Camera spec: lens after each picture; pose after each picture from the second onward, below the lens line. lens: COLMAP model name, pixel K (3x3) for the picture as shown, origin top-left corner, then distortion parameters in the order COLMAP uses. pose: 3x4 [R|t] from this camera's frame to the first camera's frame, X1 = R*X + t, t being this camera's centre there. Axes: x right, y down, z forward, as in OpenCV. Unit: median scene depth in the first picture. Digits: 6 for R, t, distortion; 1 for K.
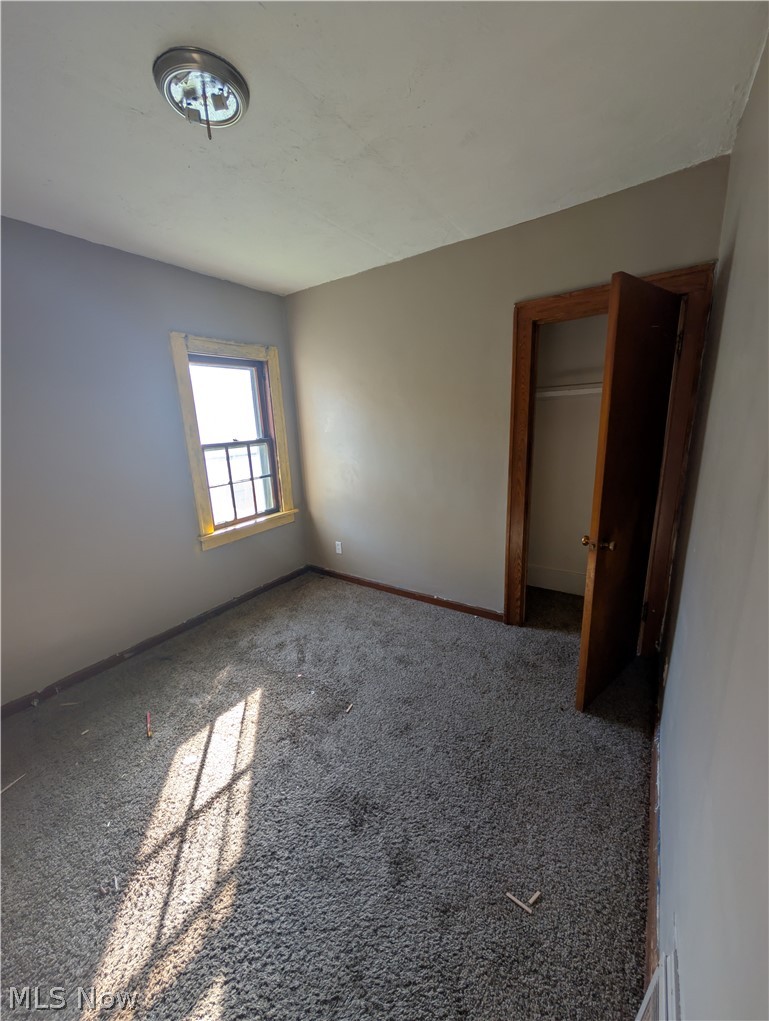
lens RADIAL K [[387.6, 0, 378.8], [0, 387.6, 513.0], [0, 0, 1]] dist [-0.000651, 0.000031]
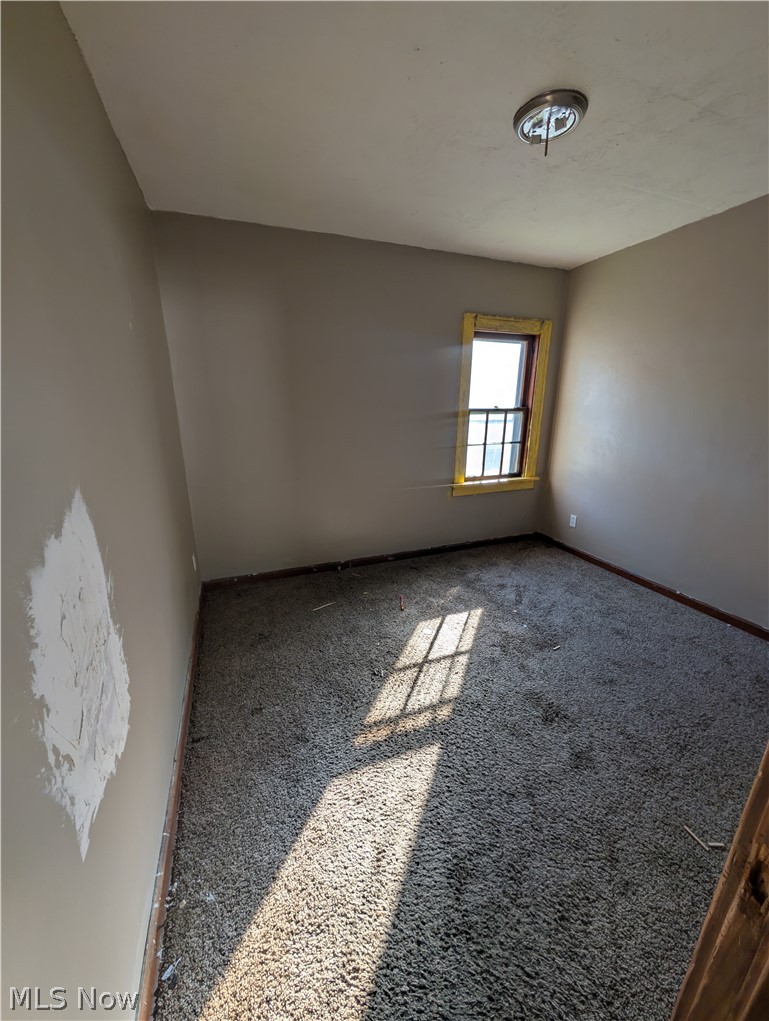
lens RADIAL K [[387.6, 0, 378.8], [0, 387.6, 513.0], [0, 0, 1]] dist [-0.000651, 0.000031]
pose [[0.826036, 0.199364, -0.527180, 0.009650], [-0.172090, 0.979898, 0.100921, 0.075217], [0.536702, 0.007358, 0.843740, -0.175890]]
